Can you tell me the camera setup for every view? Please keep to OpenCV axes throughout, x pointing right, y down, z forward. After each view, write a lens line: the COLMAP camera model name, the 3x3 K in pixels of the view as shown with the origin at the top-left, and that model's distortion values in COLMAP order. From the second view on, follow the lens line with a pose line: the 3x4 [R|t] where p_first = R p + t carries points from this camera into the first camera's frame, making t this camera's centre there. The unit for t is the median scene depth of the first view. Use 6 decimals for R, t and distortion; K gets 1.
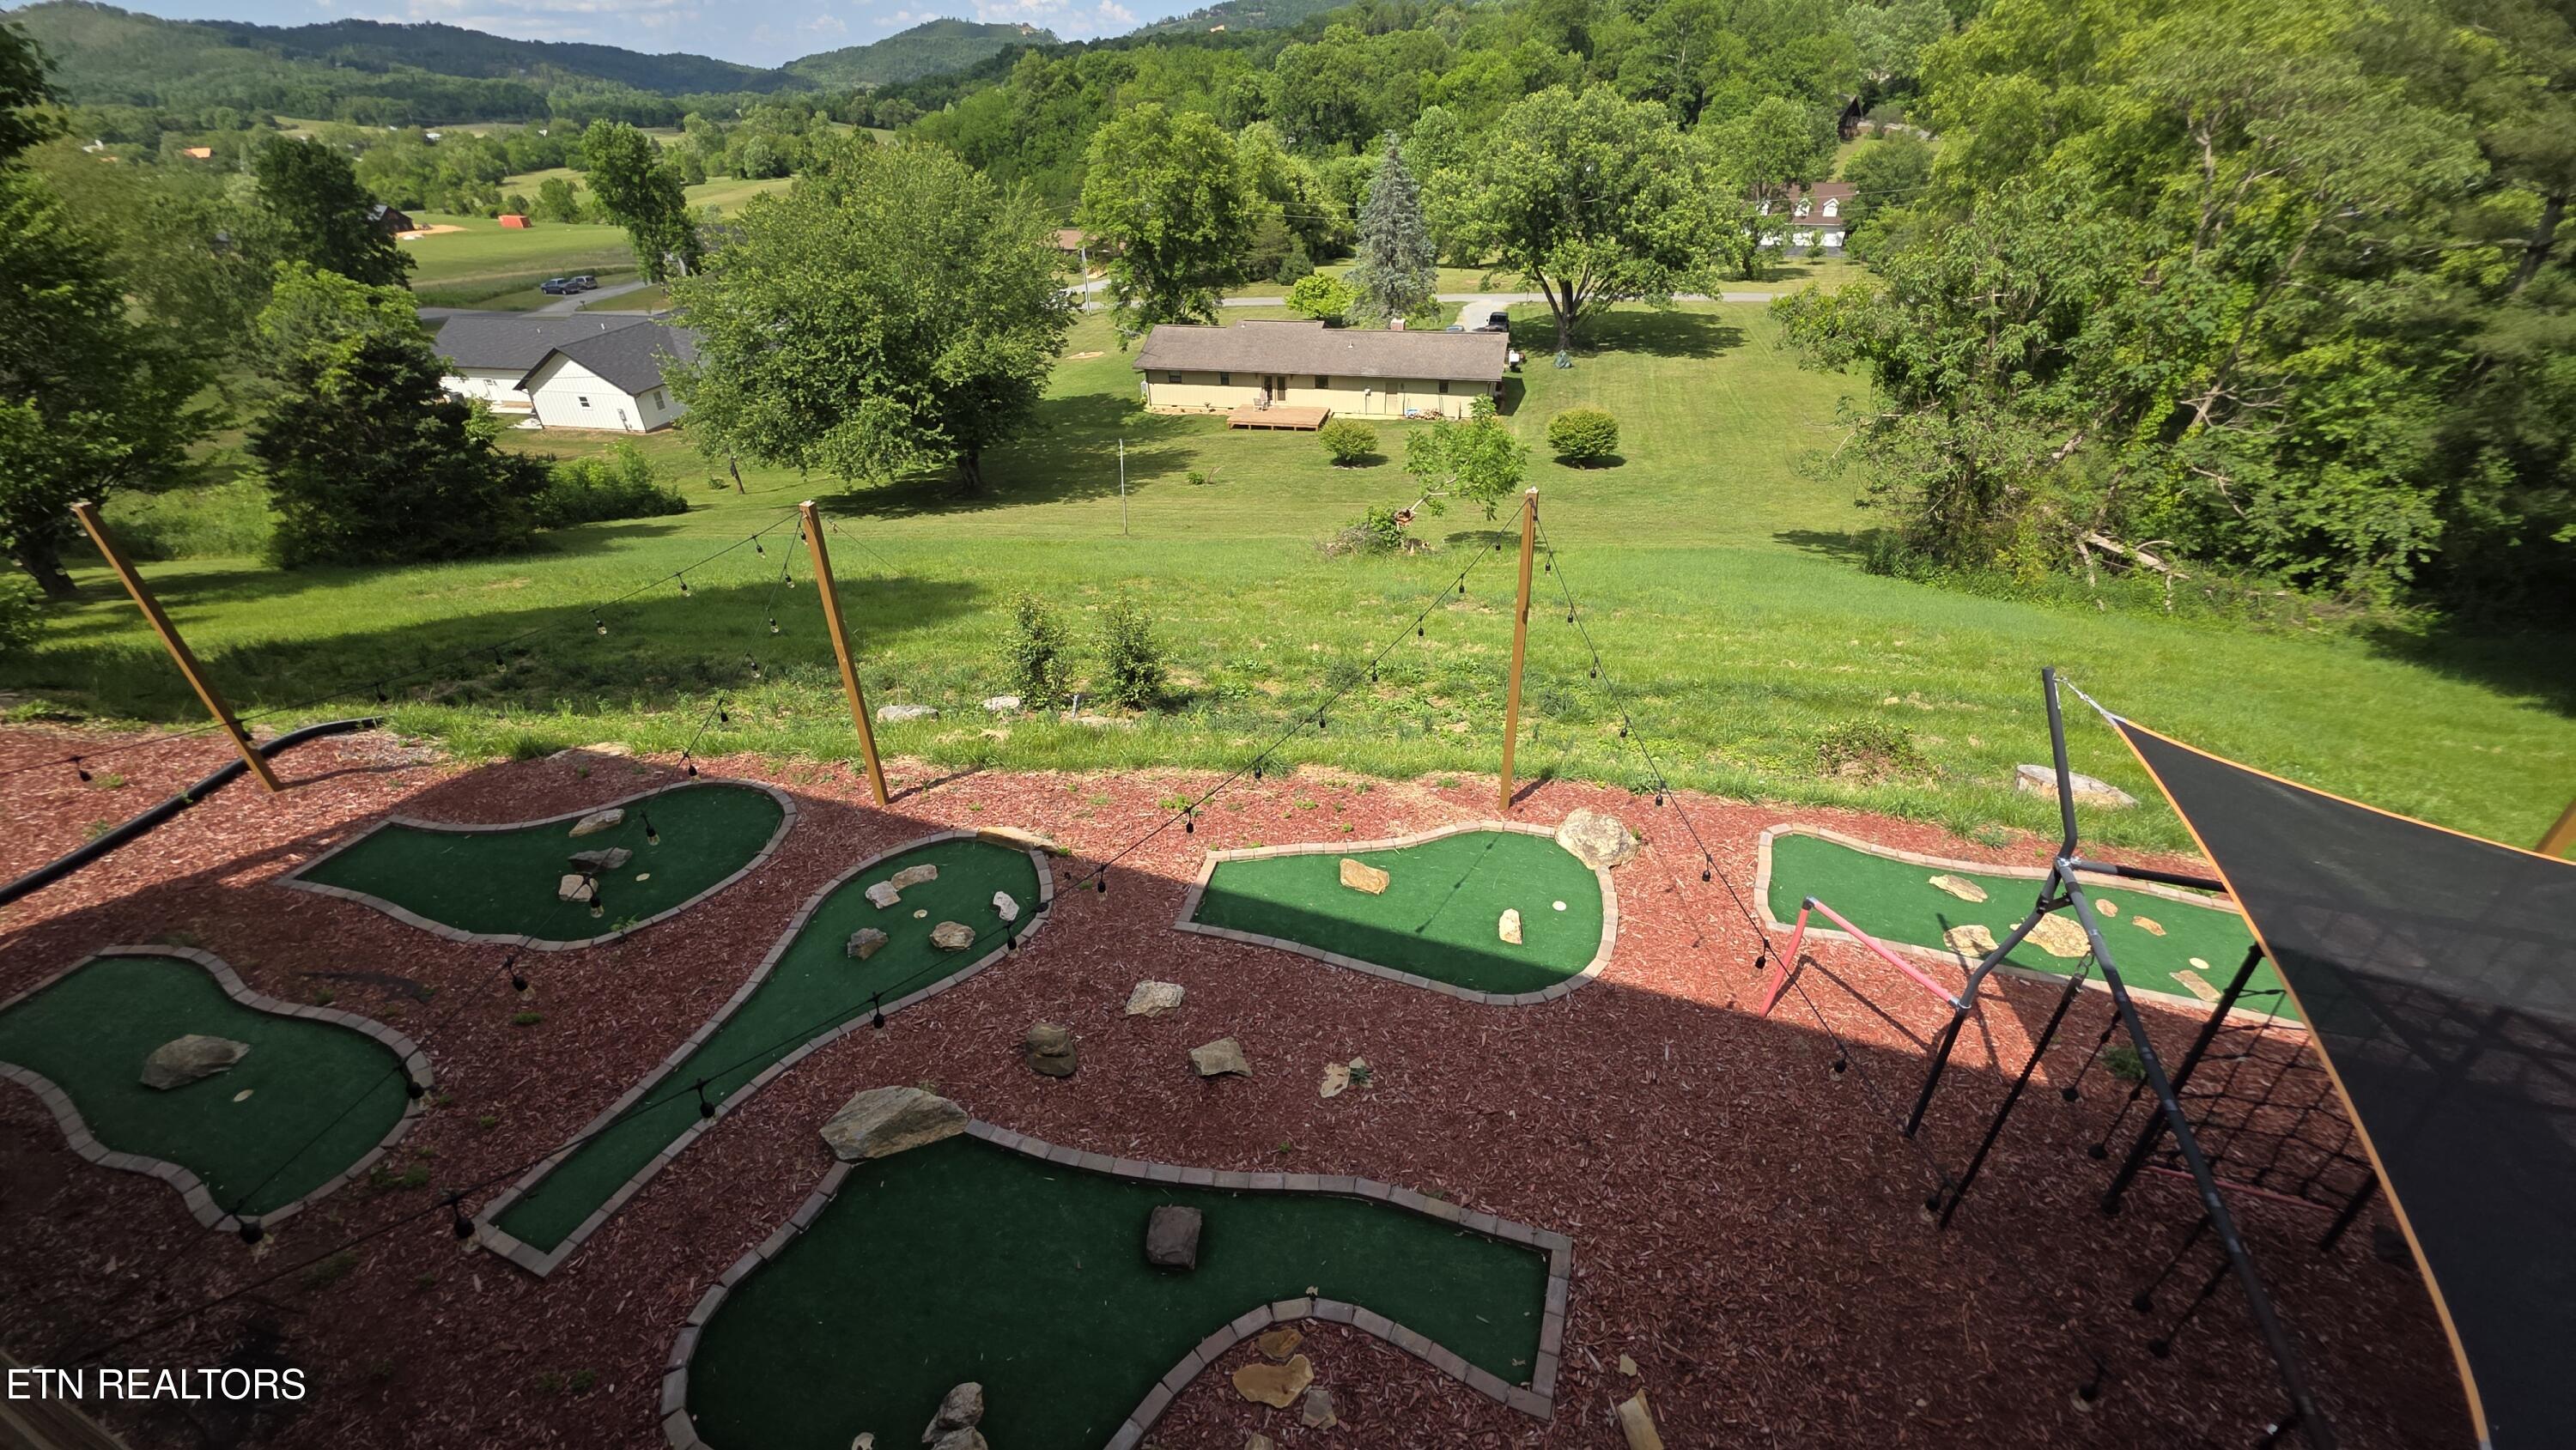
lens RADIAL K [[1042.5, 0, 1285.1], [0, 1042.5, 725.4], [0, 0, 1]] dist [0.008774, -0.003468]
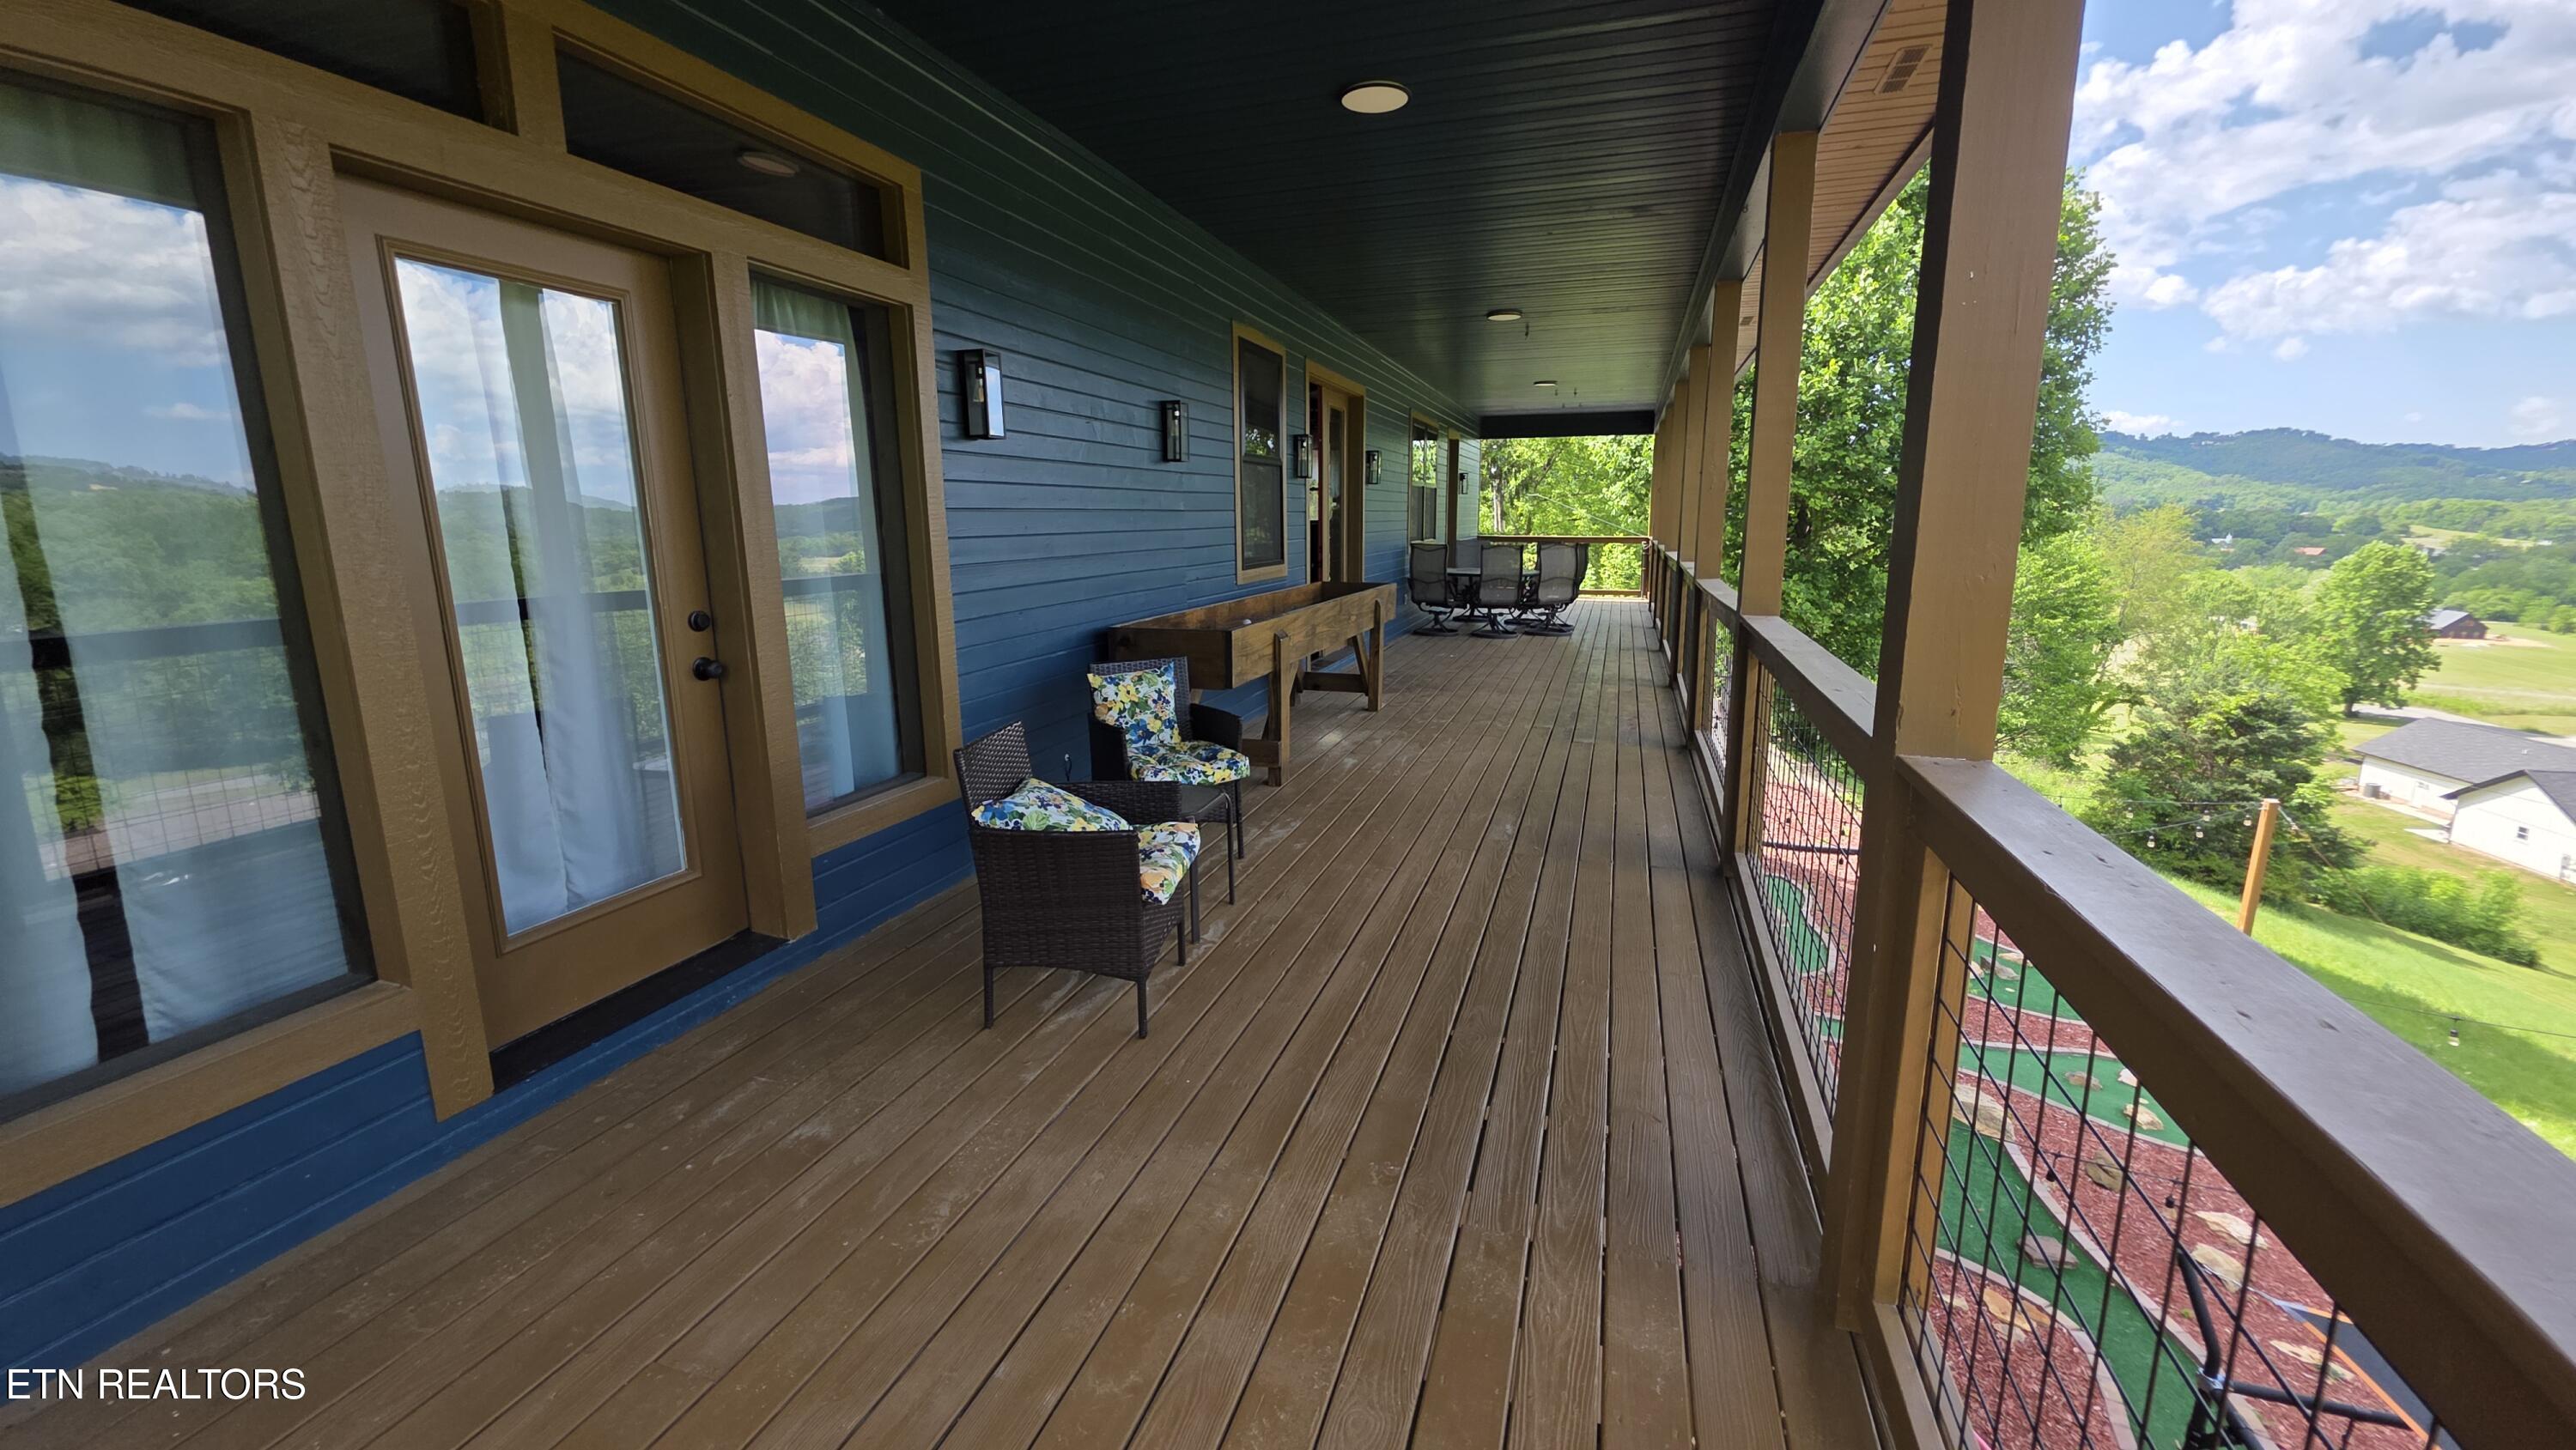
lens RADIAL K [[1042.5, 0, 1284.8], [0, 1042.5, 726.9], [0, 0, 1]] dist [0.008774, -0.003468]
pose [[0.062153, 0.232812, -0.970534, 0.155851], [-0.535766, 0.828215, 0.164362, 0.033888], [0.842076, 0.509763, 0.176209, -0.069045]]
